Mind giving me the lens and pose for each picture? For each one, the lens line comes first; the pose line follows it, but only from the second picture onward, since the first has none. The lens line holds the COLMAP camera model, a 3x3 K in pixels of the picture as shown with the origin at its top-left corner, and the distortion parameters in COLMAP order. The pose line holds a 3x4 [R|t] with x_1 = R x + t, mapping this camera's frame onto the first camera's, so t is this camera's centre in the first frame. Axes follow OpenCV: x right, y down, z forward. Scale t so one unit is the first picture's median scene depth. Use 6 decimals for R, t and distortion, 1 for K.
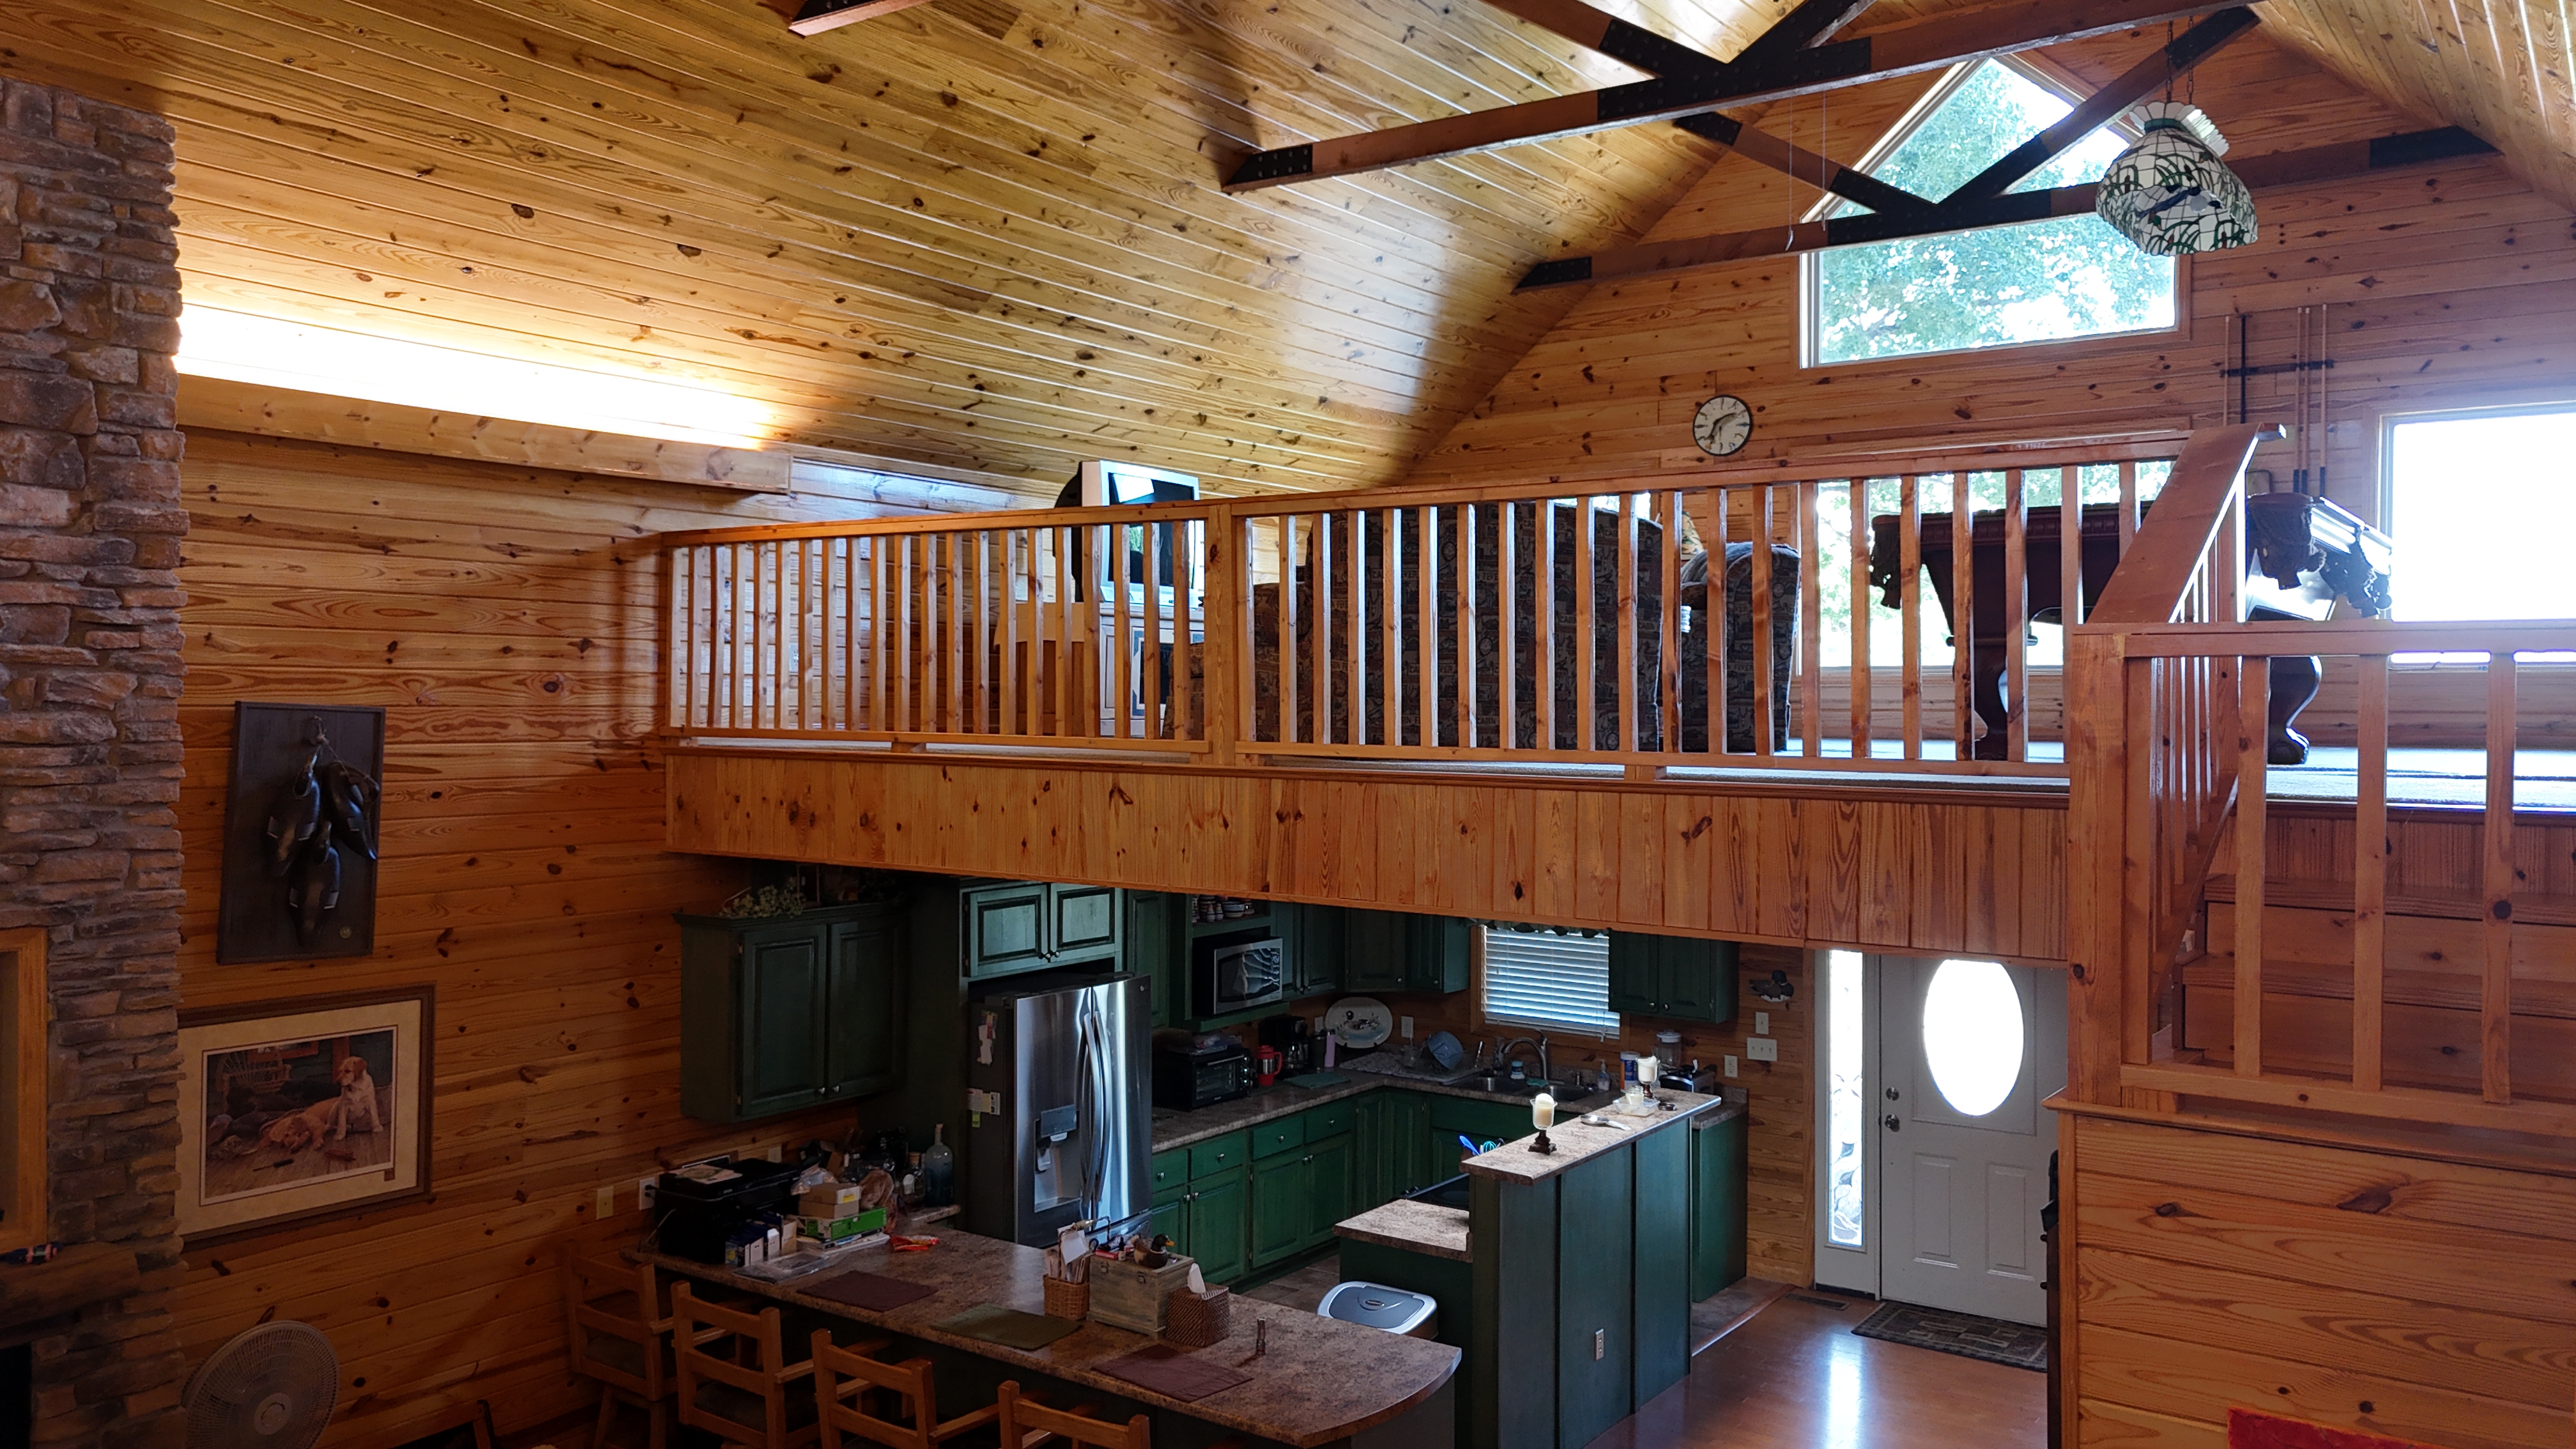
lens RADIAL K [[1911.5, 0, 1282.2], [0, 1911.5, 722.1], [0, 0, 1]] dist [0.072215, -0.067818]
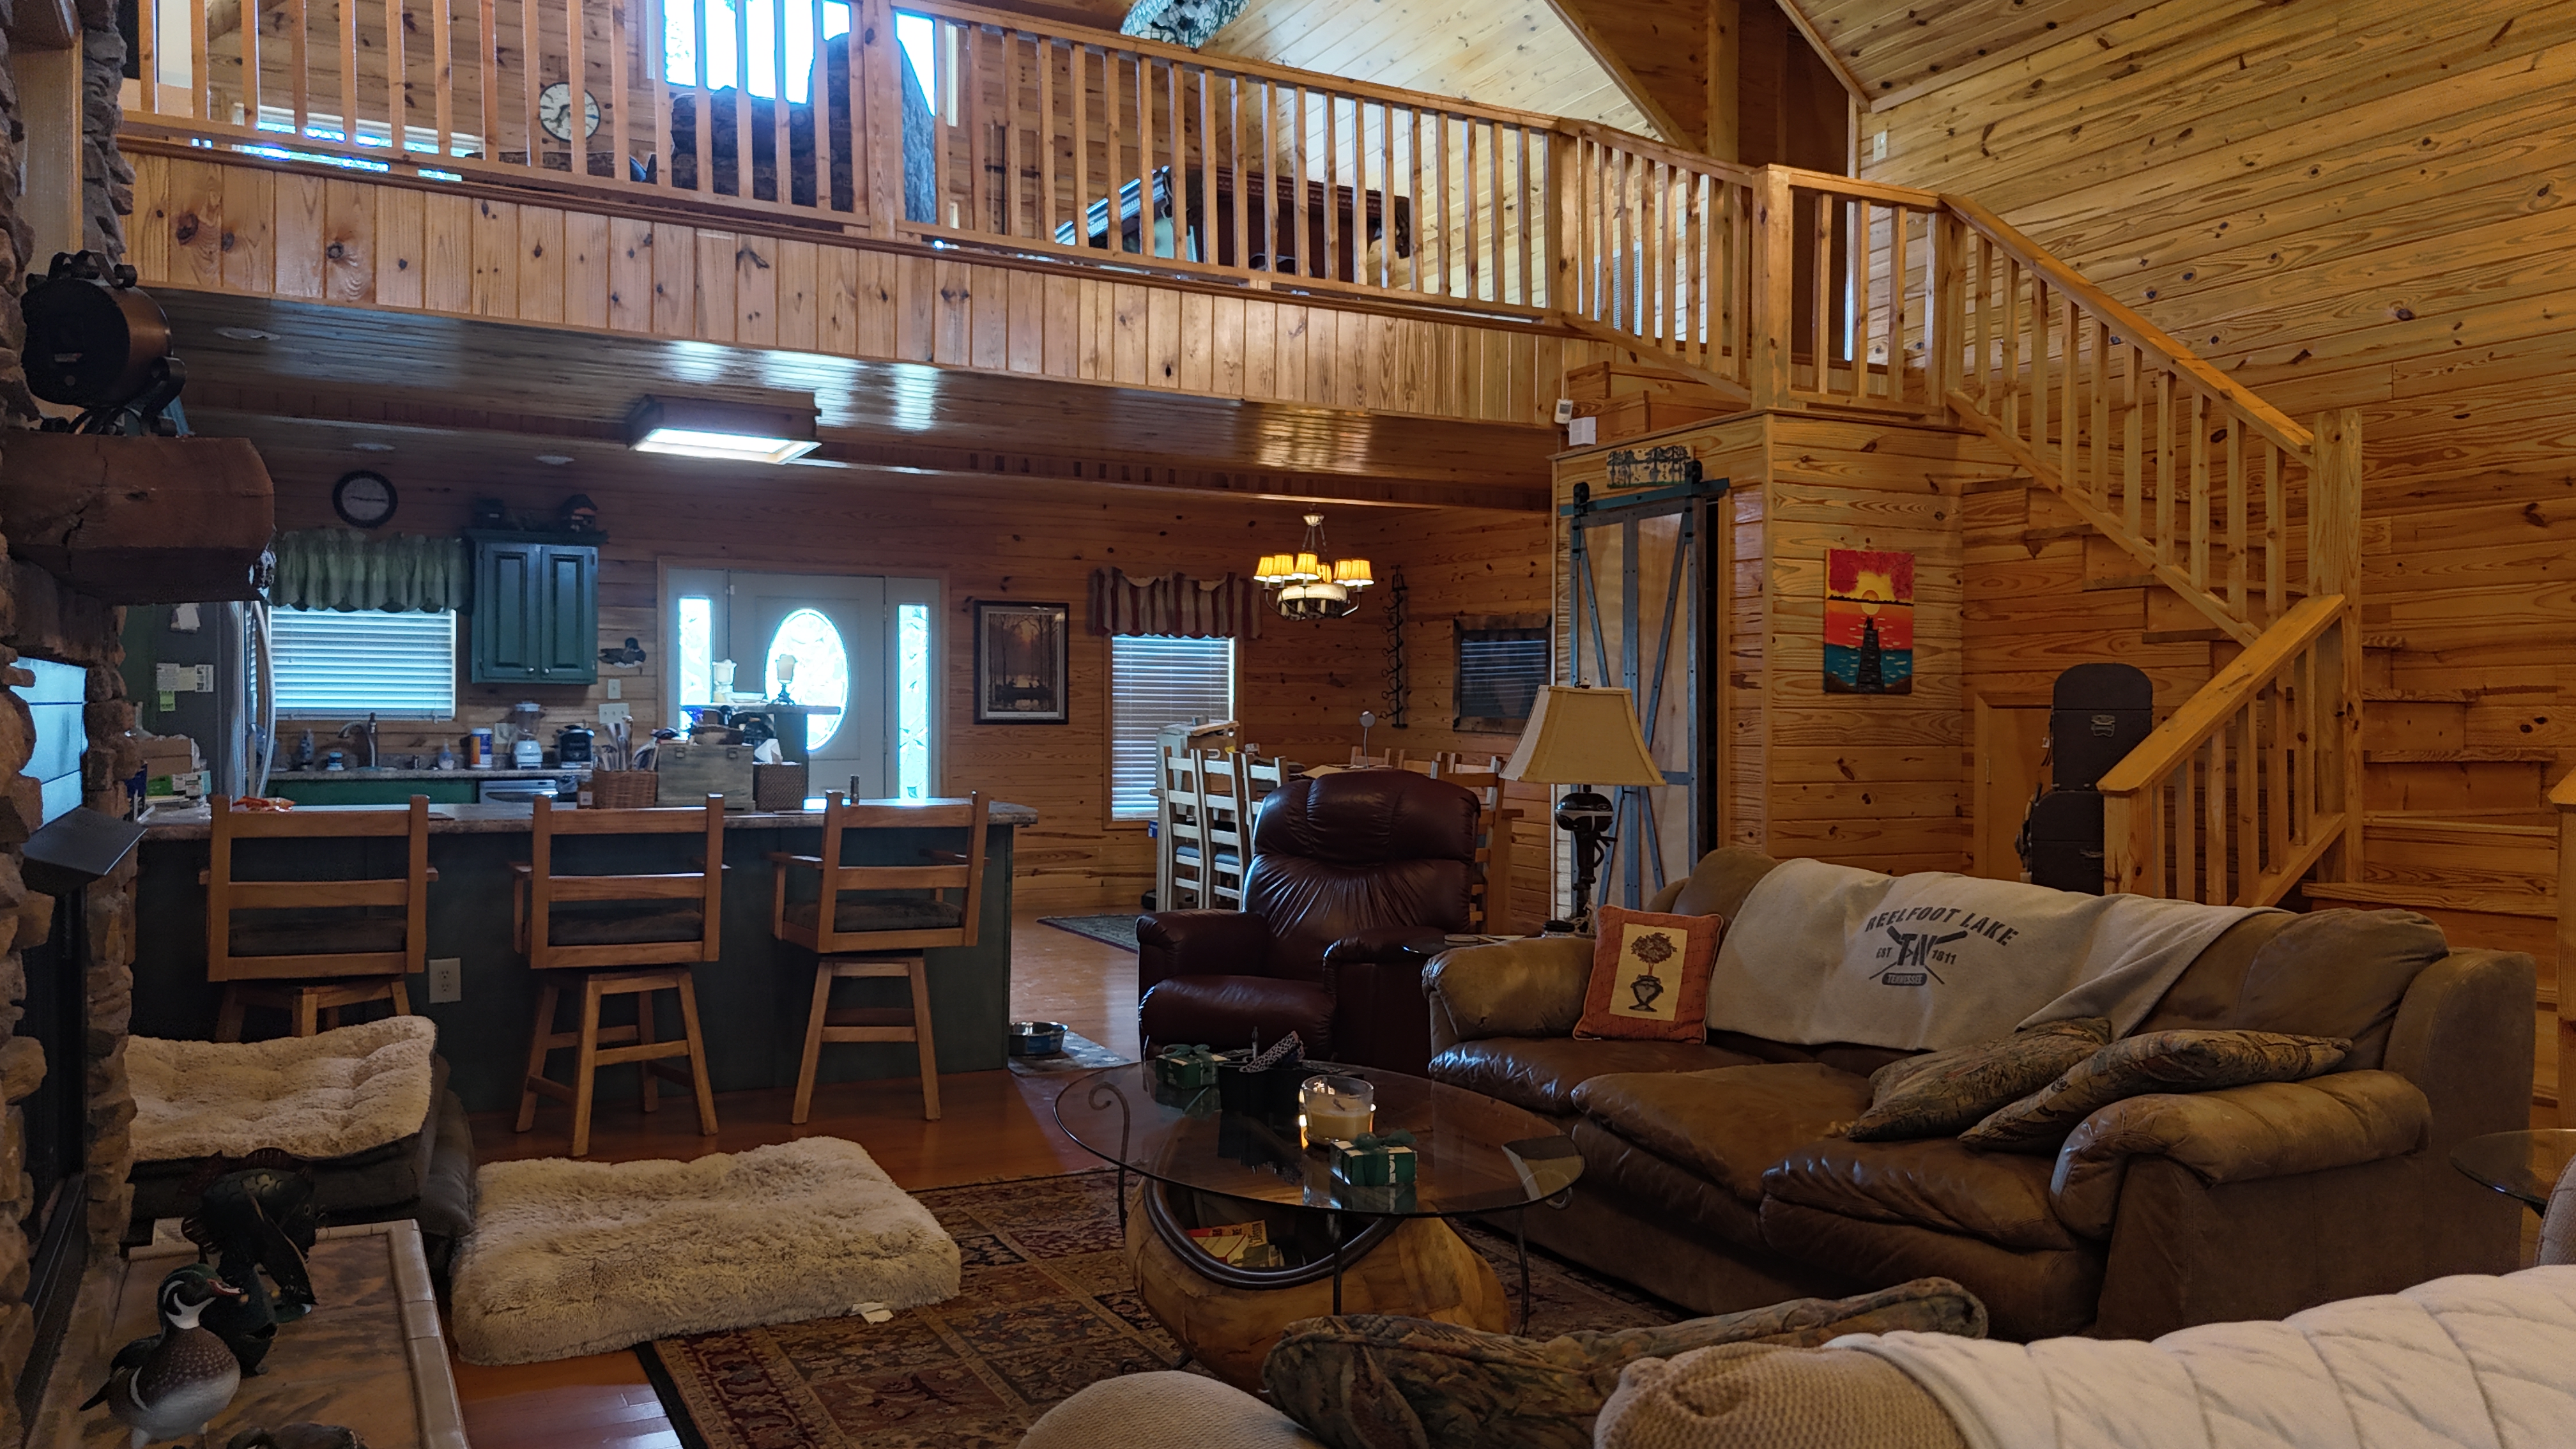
lens RADIAL K [[1911.5, 0, 1266.5], [0, 1911.5, 730.9], [0, 0, 1]] dist [0.072215, -0.067818]
pose [[0.476919, -0.012018, 0.878865, -0.649838], [0.001017, 0.999913, 0.013122, 0.209348], [-0.878947, -0.005364, 0.476890, 0.220670]]
